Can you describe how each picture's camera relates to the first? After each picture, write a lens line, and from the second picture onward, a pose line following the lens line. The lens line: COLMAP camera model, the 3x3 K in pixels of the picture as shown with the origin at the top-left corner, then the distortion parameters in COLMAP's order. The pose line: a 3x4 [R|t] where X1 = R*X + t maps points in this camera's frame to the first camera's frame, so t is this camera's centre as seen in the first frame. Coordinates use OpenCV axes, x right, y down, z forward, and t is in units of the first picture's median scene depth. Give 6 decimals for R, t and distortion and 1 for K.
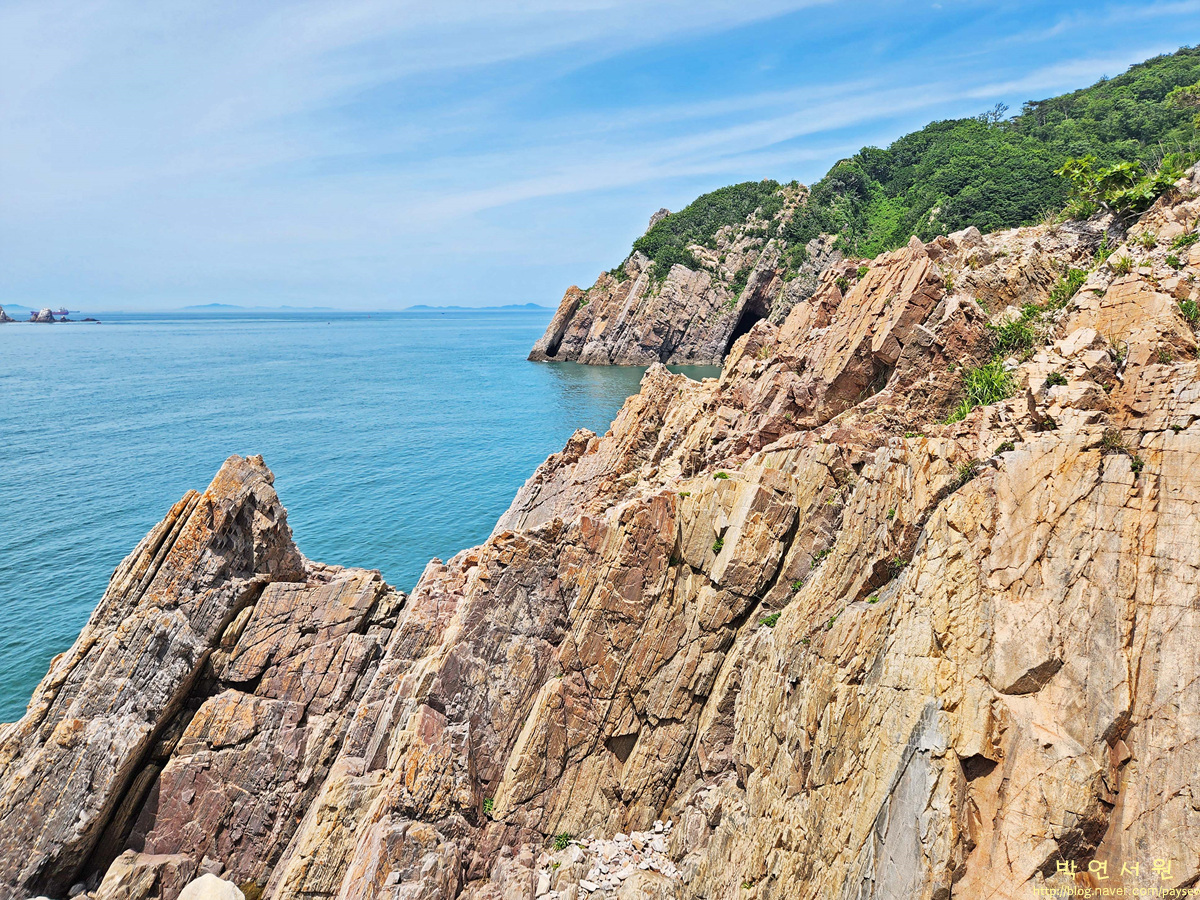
lens RADIAL K [[808.6, 0, 622.5], [0, 808.6, 433.8], [0, 0, 1]] dist [0.038421, -0.032462]
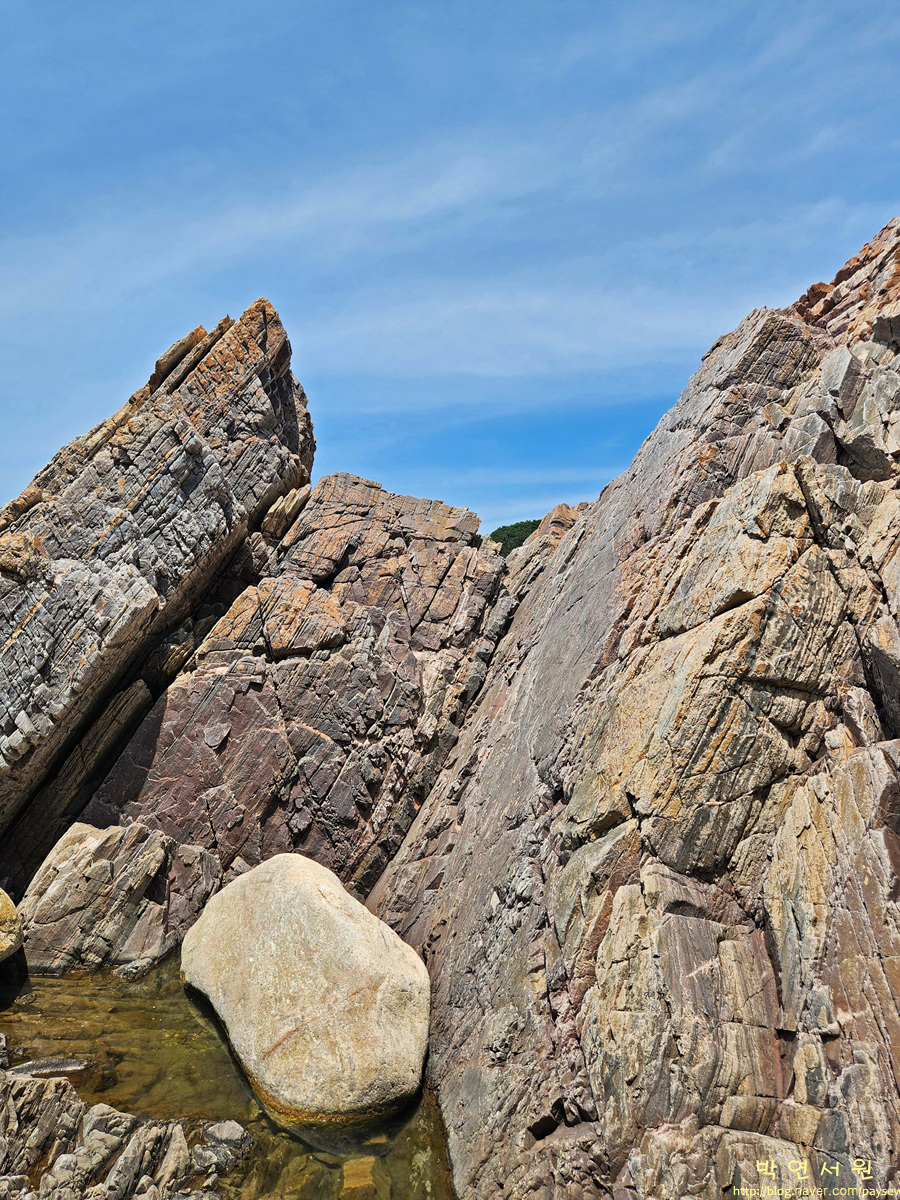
lens RADIAL K [[808.6, 0, 460.7], [0, 808.6, 605.2], [0, 0, 1]] dist [0.038421, -0.032462]
pose [[0.993648, 0.076570, 0.082468, -0.423528], [-0.056750, 0.973768, -0.220352, 0.463738], [-0.097177, 0.214272, 0.971928, 0.466136]]
